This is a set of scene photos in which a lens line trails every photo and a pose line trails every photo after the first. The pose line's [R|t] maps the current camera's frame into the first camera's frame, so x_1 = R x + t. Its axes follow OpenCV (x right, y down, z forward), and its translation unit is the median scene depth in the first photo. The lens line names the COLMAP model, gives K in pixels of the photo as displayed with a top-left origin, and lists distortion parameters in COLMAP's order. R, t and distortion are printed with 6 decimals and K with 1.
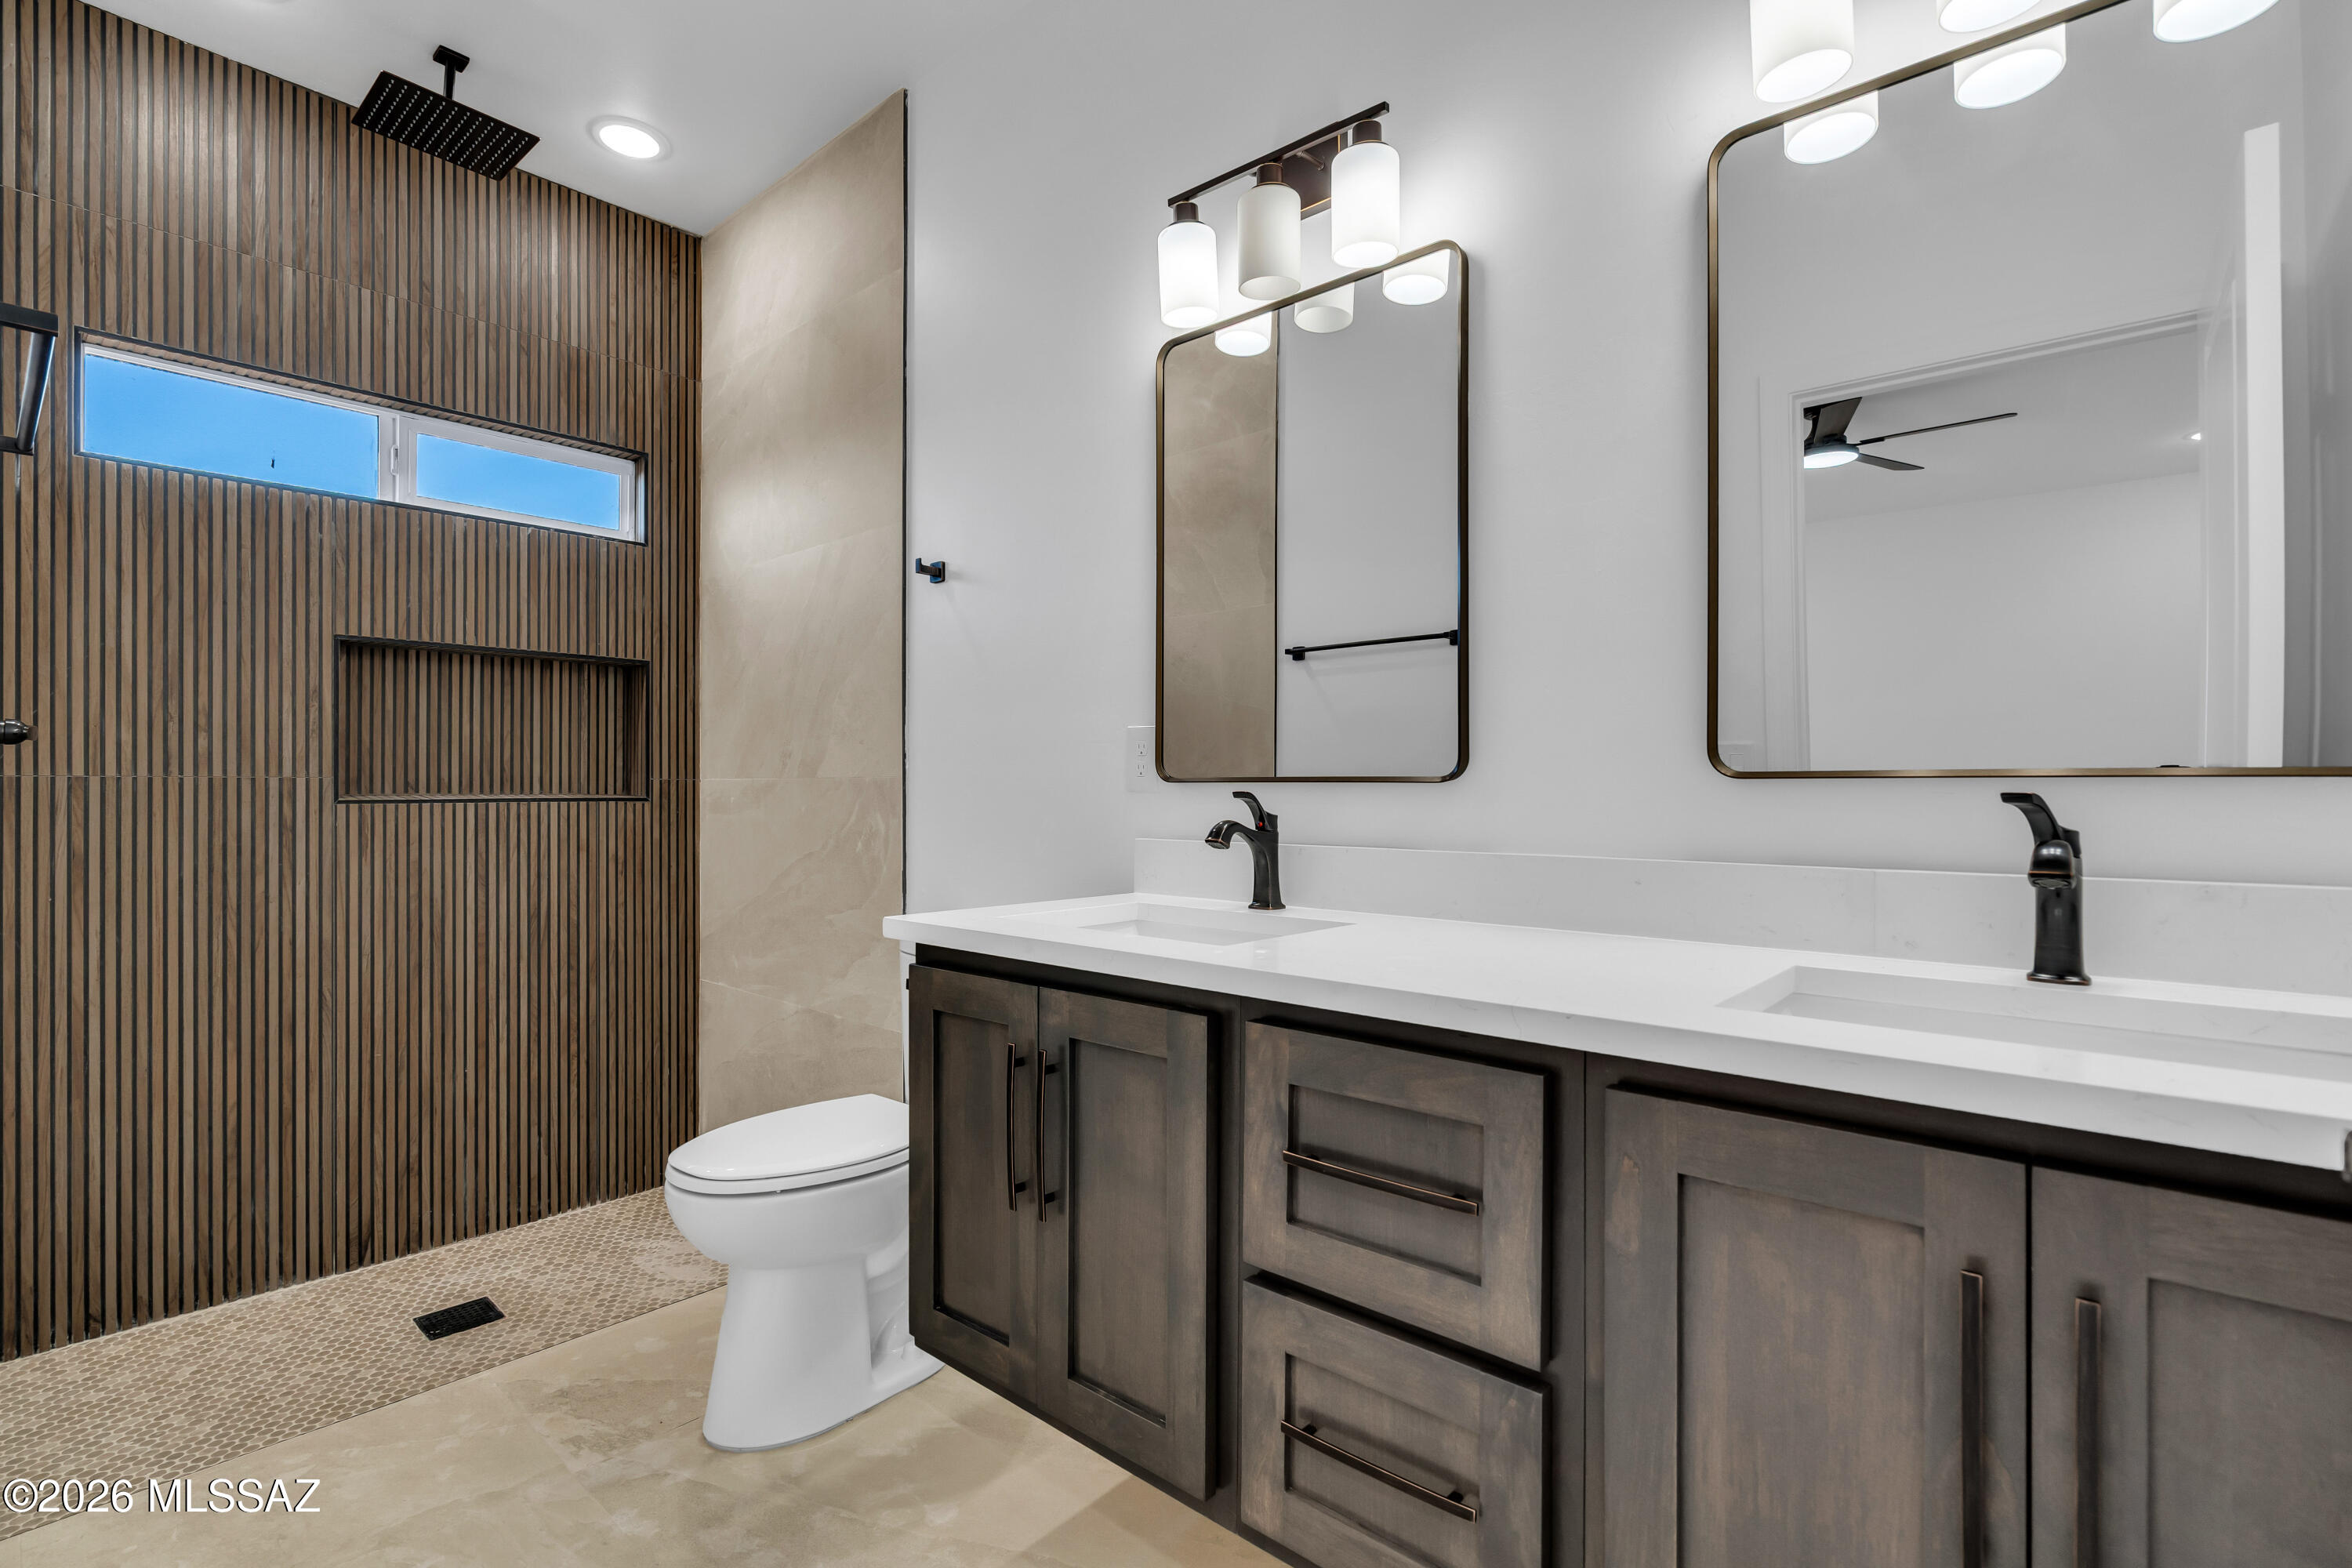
lens RADIAL K [[1082.6, 0, 1163.4], [0, 1082.6, 783.6], [0, 0, 1]] dist [-0.006653, 0.000330]
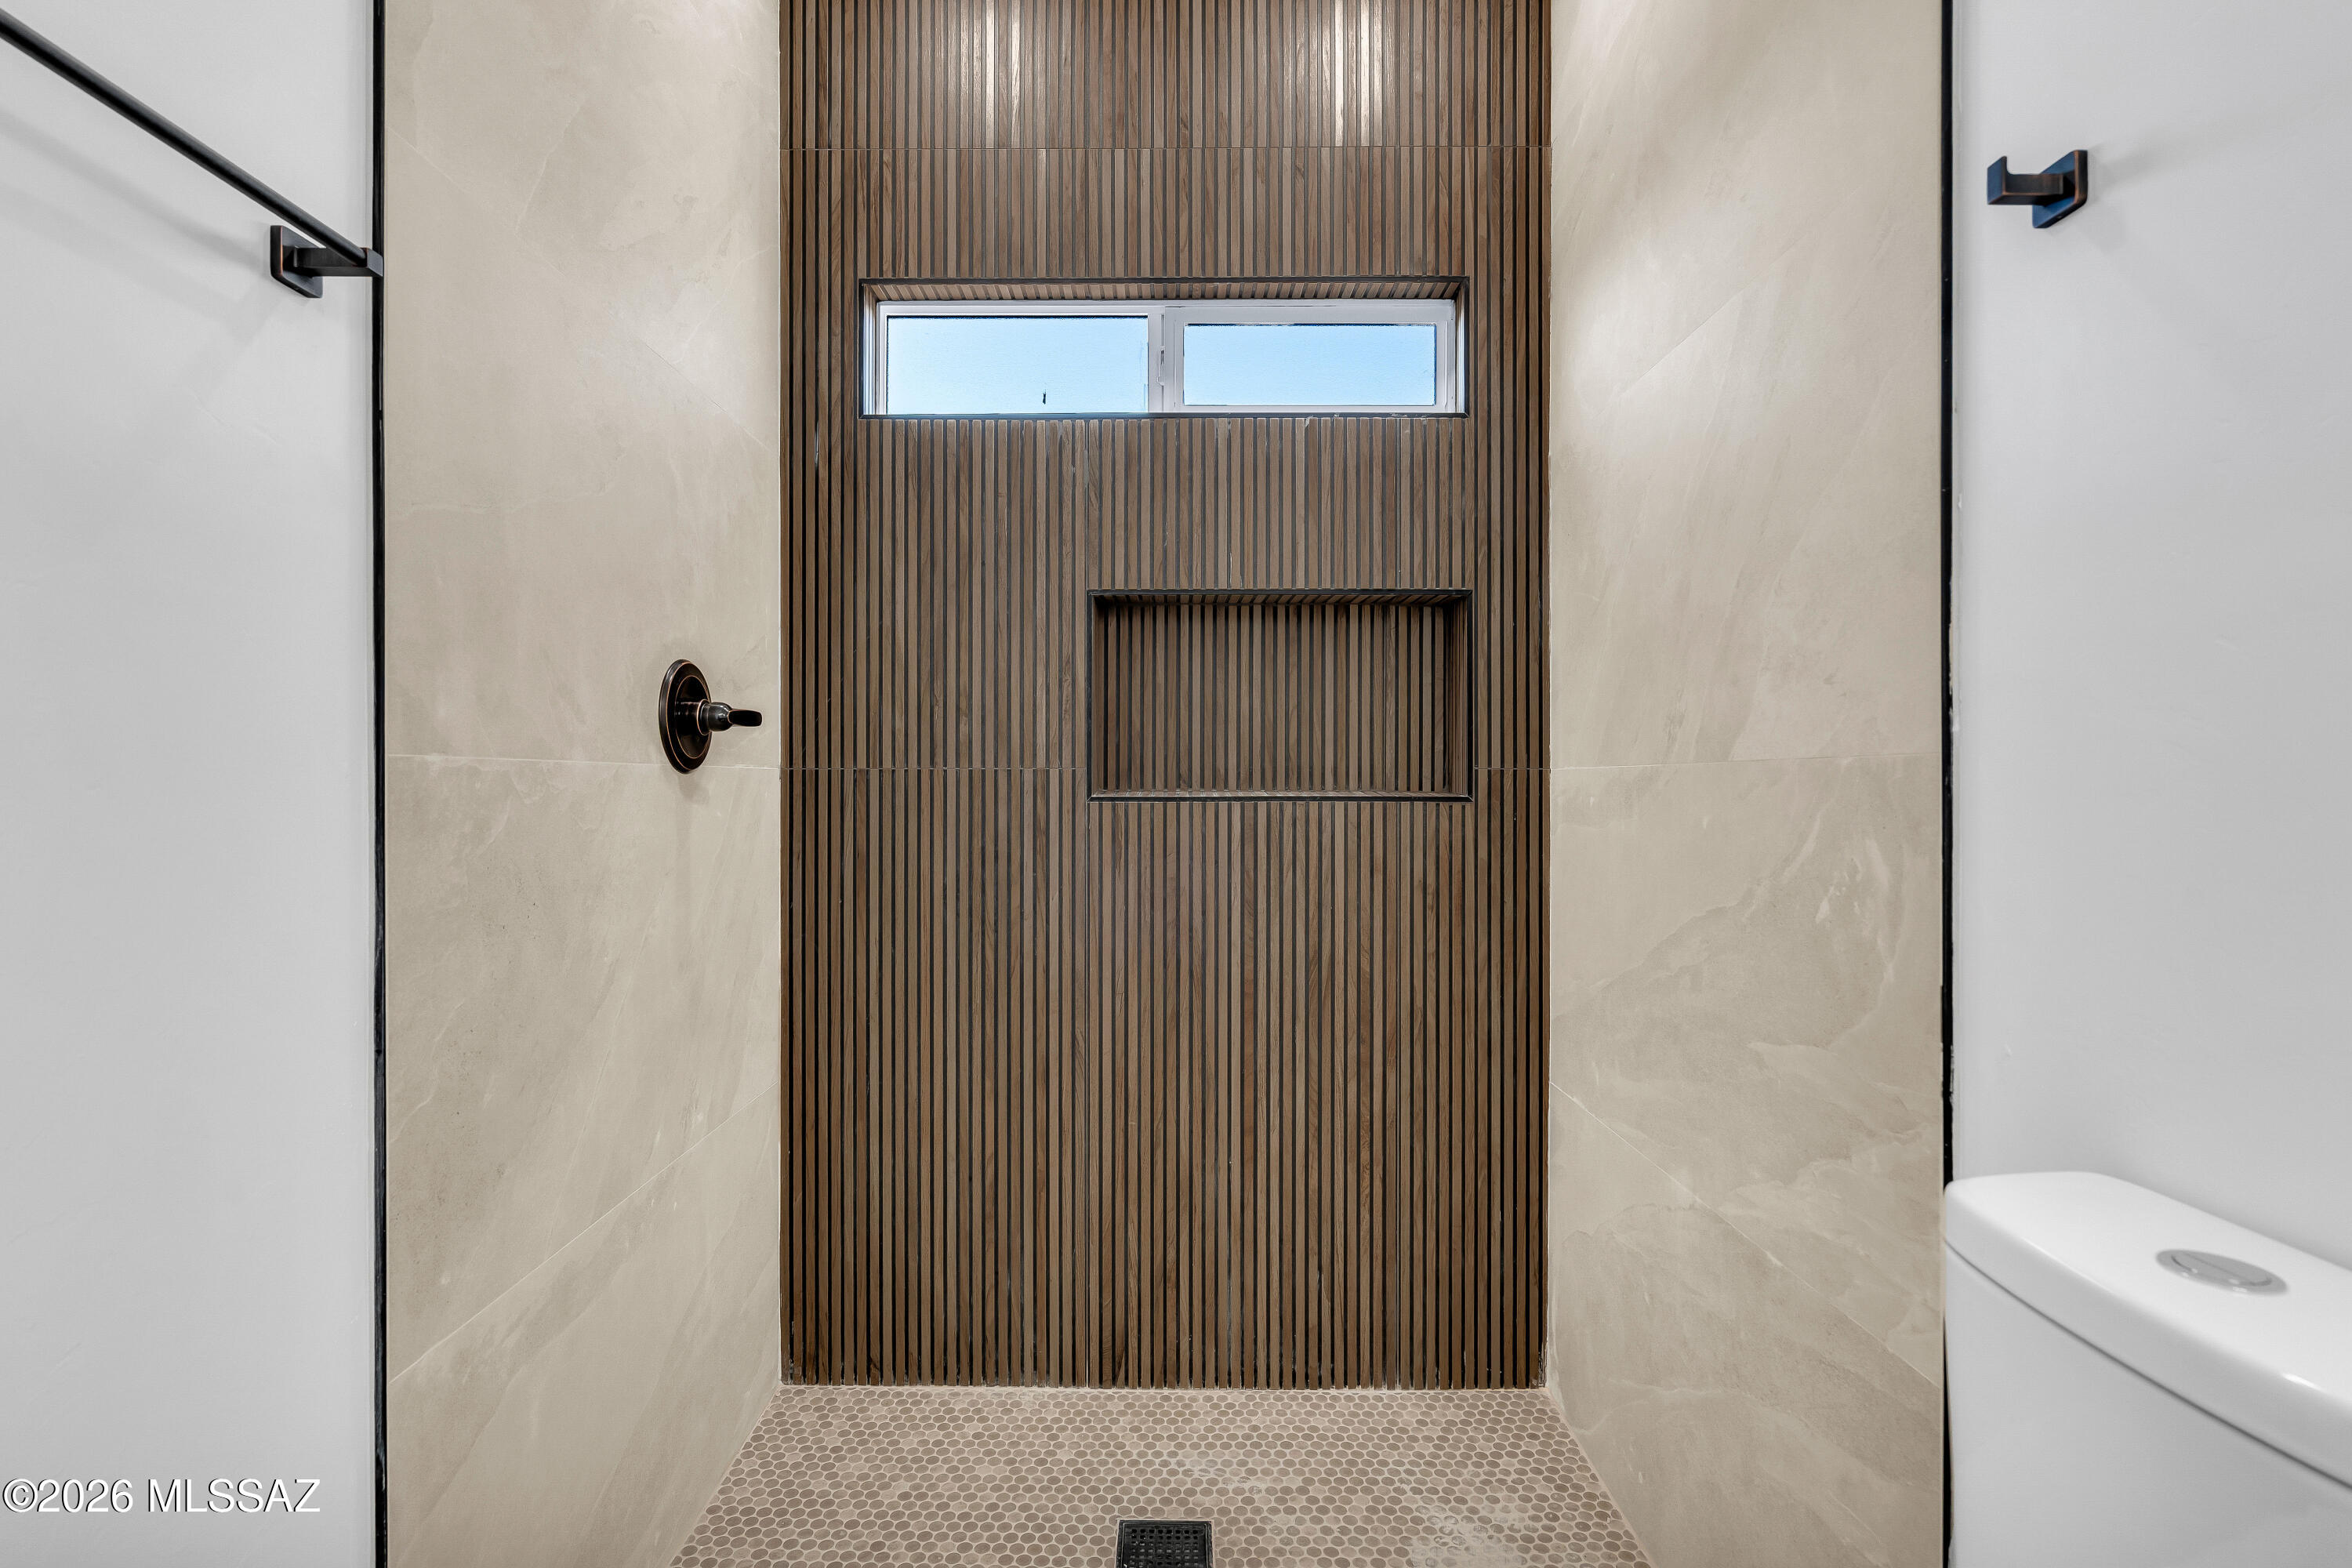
lens RADIAL K [[1082.6, 0, 1163.4], [0, 1082.6, 783.6], [0, 0, 1]] dist [-0.006653, 0.000330]
pose [[0.669394, 0.001189, -0.742907, -0.123135], [0.002005, 0.999992, 0.003407, 0.002643], [0.742905, -0.003770, 0.669386, 0.464762]]
